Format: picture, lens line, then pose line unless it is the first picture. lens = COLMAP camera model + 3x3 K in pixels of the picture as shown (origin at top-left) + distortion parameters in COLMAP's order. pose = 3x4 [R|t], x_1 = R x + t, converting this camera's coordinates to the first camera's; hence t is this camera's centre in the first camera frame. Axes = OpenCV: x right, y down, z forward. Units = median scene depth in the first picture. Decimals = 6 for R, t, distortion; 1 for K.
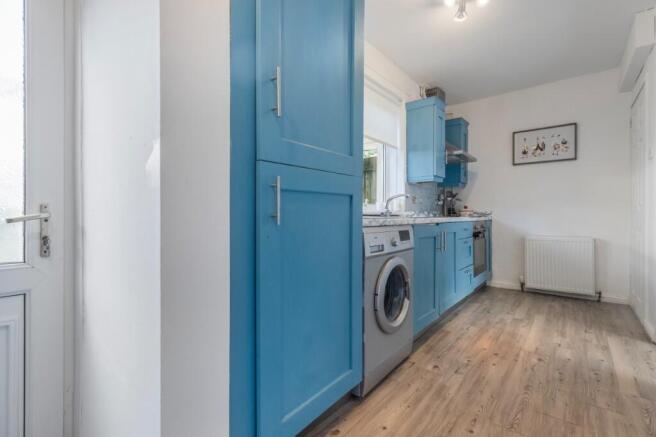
lens RADIAL K [[304.5, 0, 326.6], [0, 304.5, 217.1], [0, 0, 1]] dist [-0.013646, -0.000137]
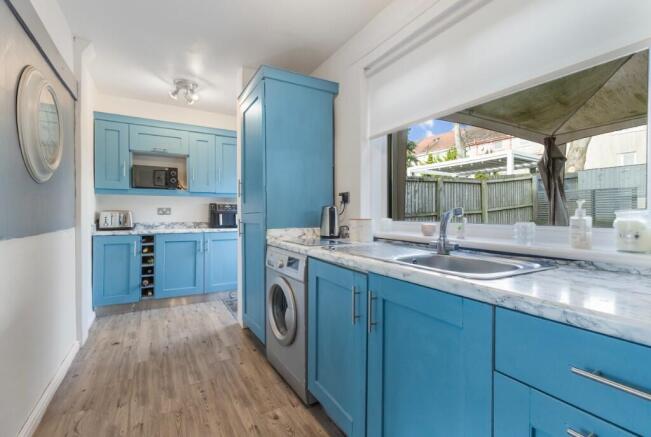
lens RADIAL K [[302.2, 0, 324.1], [0, 302.2, 216.5], [0, 0, 1]] dist [-0.013646, -0.000137]
pose [[-0.370561, 0.004288, -0.928798, 1.323493], [-0.003694, 0.999975, 0.006090, -0.112395], [0.928801, 0.005688, -0.370536, 1.720049]]
